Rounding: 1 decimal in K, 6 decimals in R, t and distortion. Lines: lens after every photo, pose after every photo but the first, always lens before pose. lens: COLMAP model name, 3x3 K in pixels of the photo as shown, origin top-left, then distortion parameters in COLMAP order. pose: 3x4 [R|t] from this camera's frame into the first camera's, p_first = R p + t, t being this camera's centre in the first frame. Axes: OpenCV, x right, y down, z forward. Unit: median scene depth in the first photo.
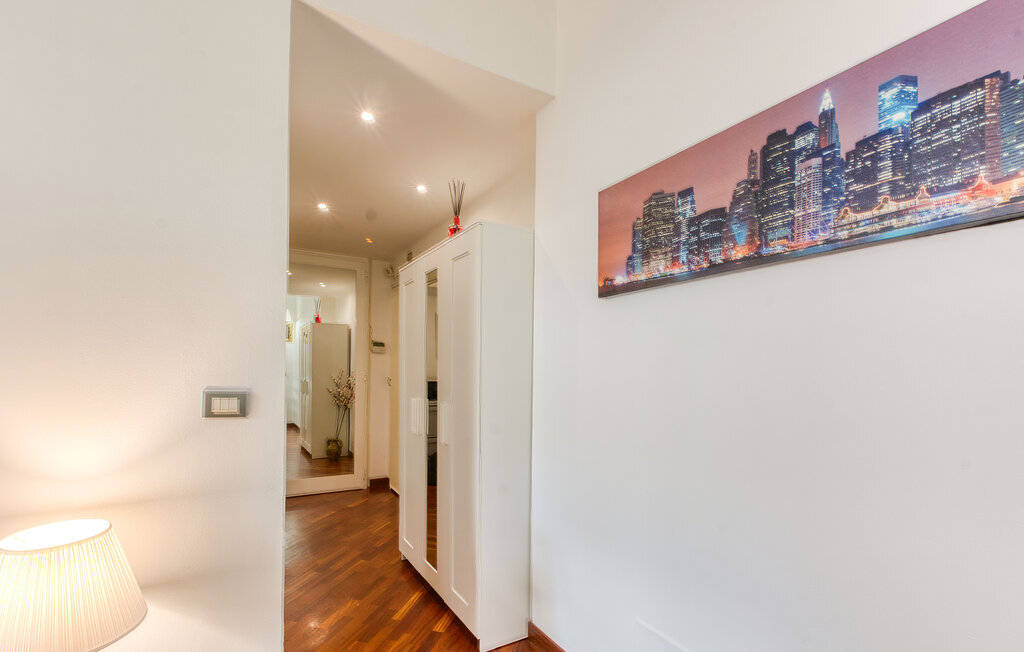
lens RADIAL K [[460.8, 0, 511.8], [0, 460.8, 363.8], [0, 0, 1]] dist [0.000607, 0.000003]
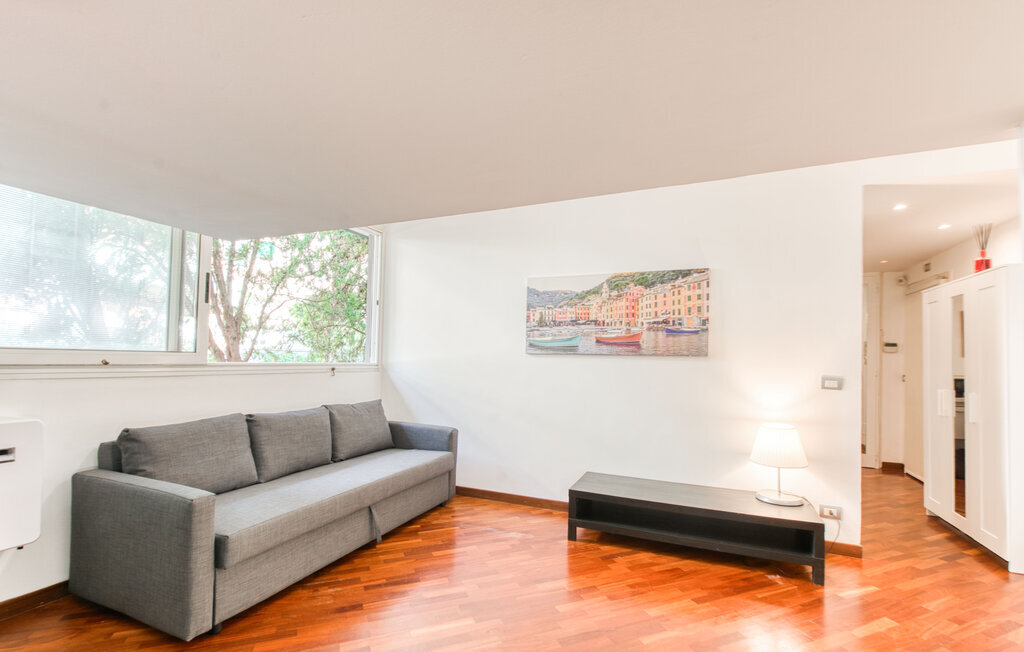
lens RADIAL K [[454.6, 0, 507.8], [0, 454.6, 354.8], [0, 0, 1]] dist [-0.000325, -0.000218]
pose [[0.585544, -0.012510, -0.810544, 0.112232], [0.004173, 0.999914, -0.012418, -0.013566], [0.810630, 0.003889, 0.585545, -0.718695]]
